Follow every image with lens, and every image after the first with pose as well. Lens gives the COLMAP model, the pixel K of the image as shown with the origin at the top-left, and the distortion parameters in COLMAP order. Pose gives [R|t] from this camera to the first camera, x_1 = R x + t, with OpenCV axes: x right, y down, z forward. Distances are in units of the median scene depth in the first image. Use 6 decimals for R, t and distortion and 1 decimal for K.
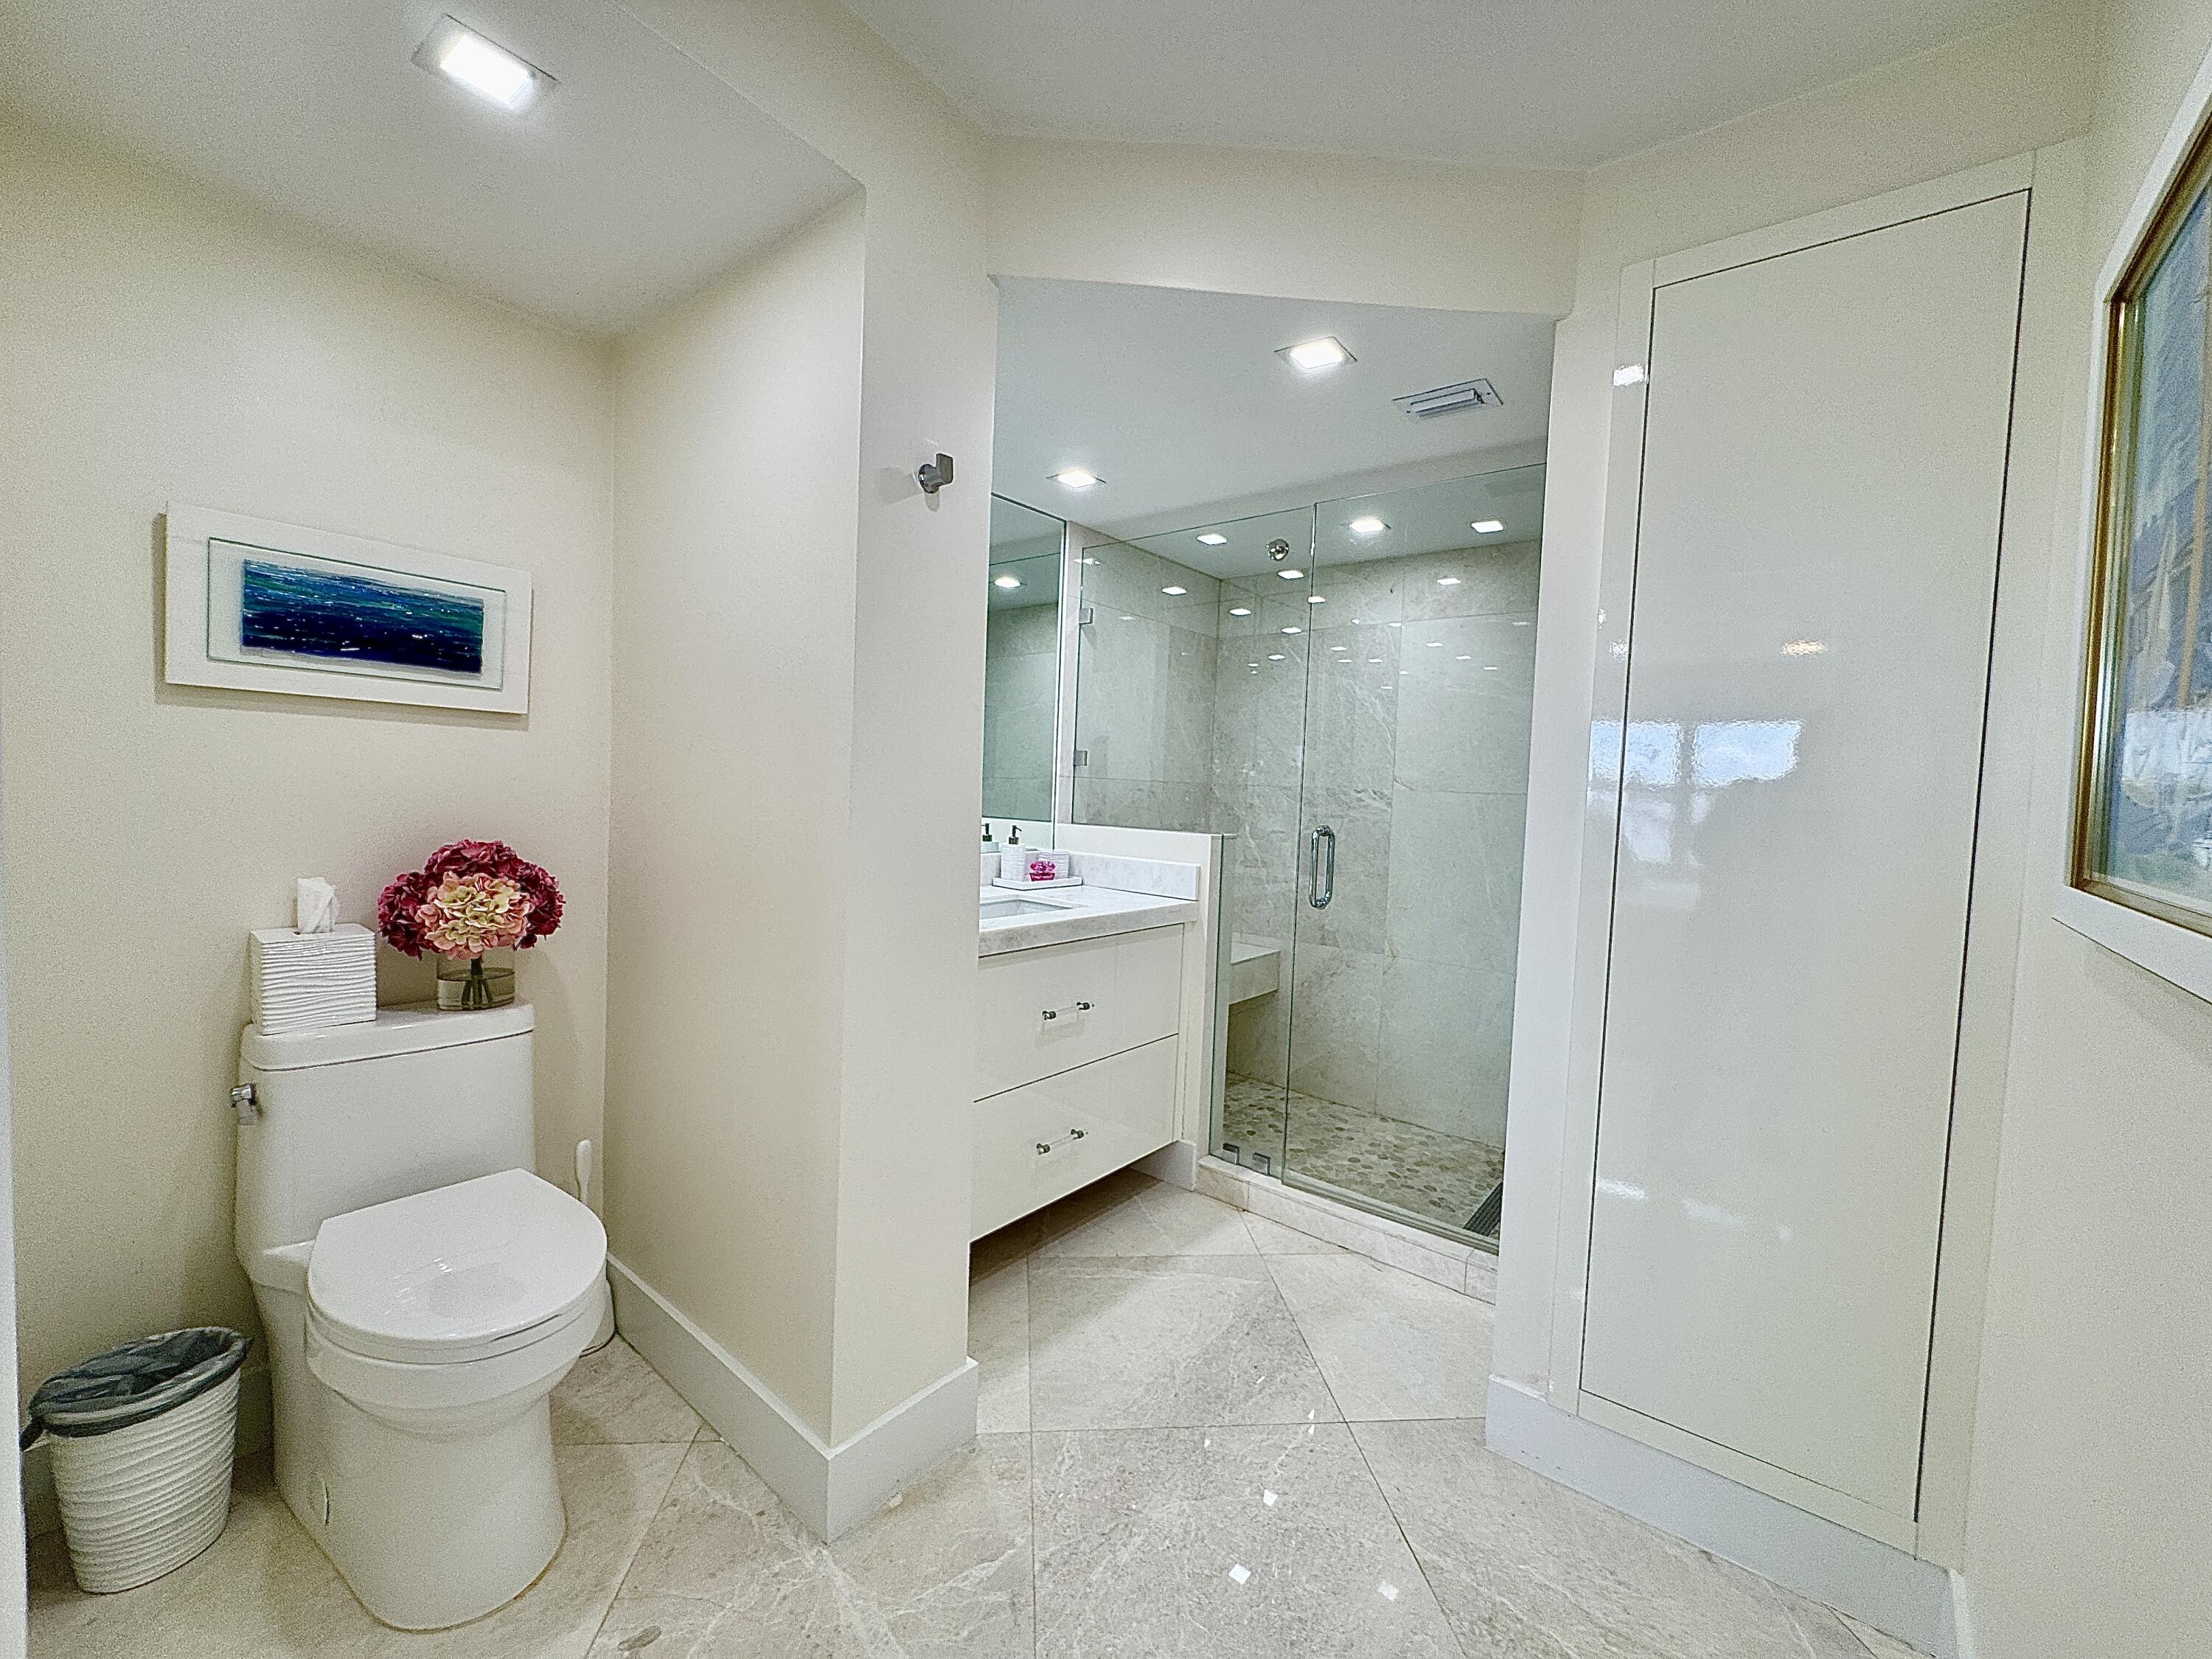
lens RADIAL K [[882.5, 0, 1106.8], [0, 882.5, 821.2], [0, 0, 1]] dist [-0.003753, 0.000840]
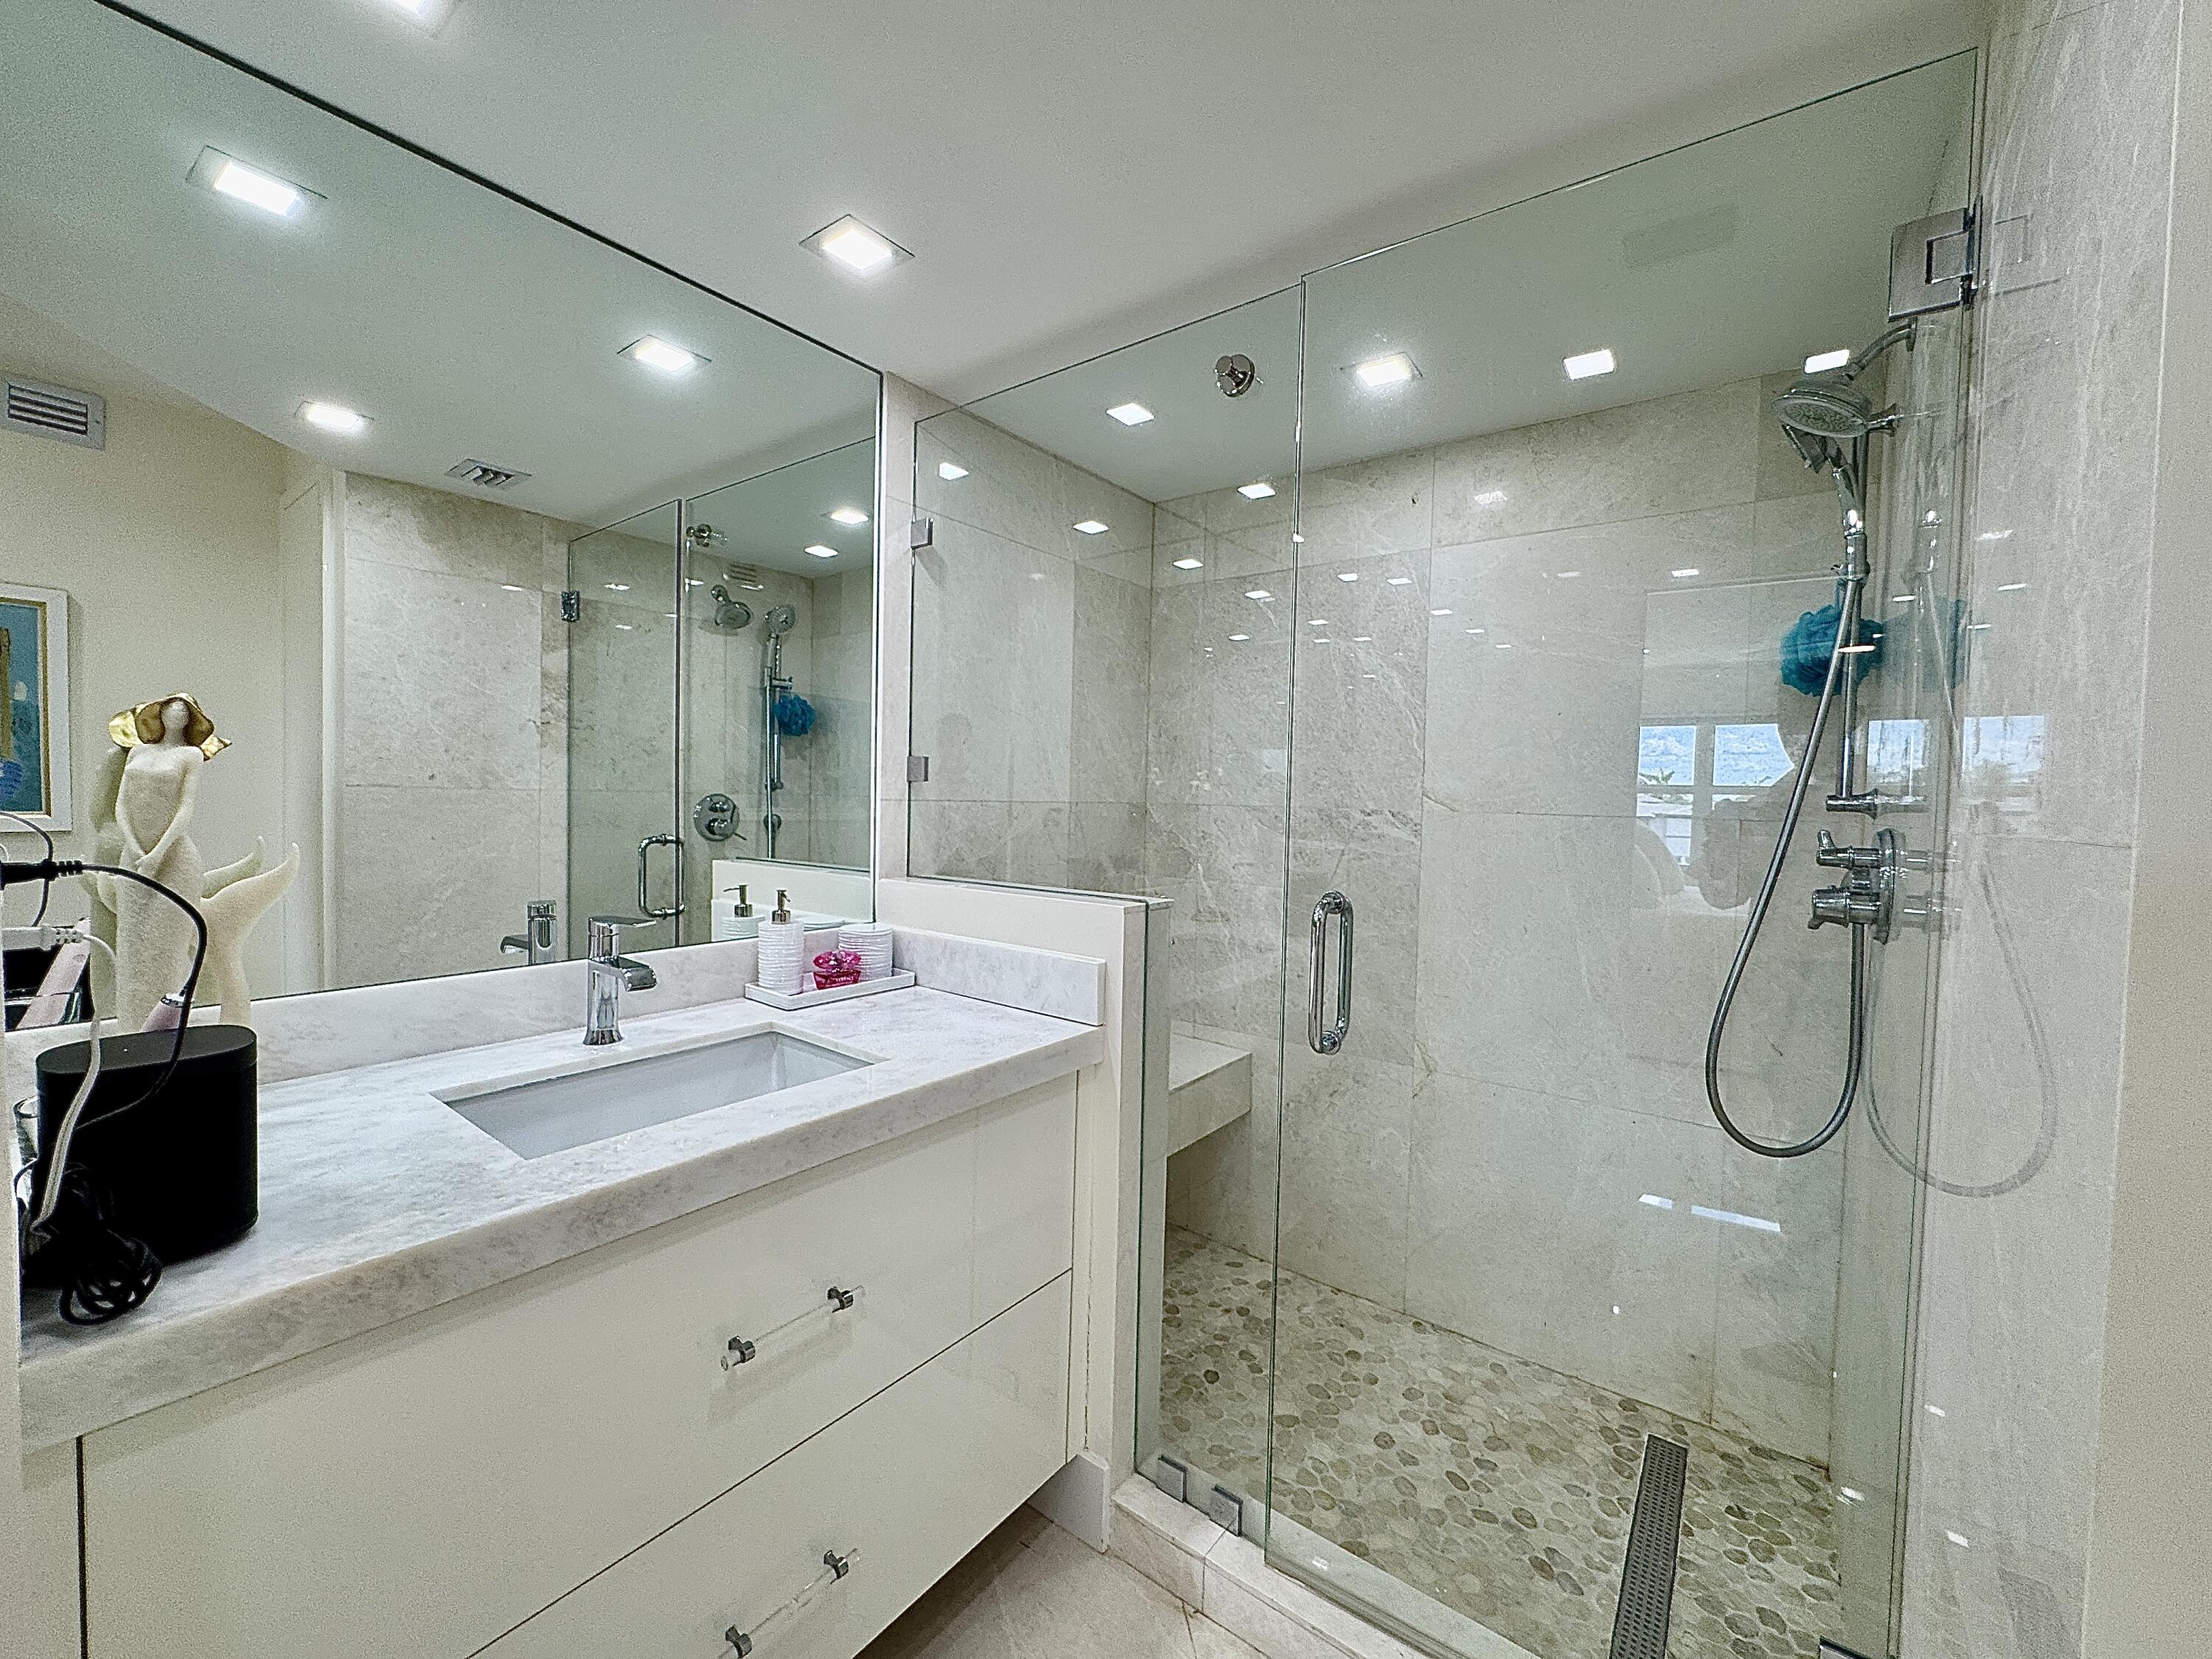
lens RADIAL K [[882.5, 0, 1107.7], [0, 882.5, 825.5], [0, 0, 1]] dist [-0.003753, 0.000840]
pose [[0.999121, -0.019112, 0.037312, 0.076409], [0.019280, 0.999805, -0.004154, -0.027827], [-0.037225, 0.004870, 0.999295, 0.391303]]
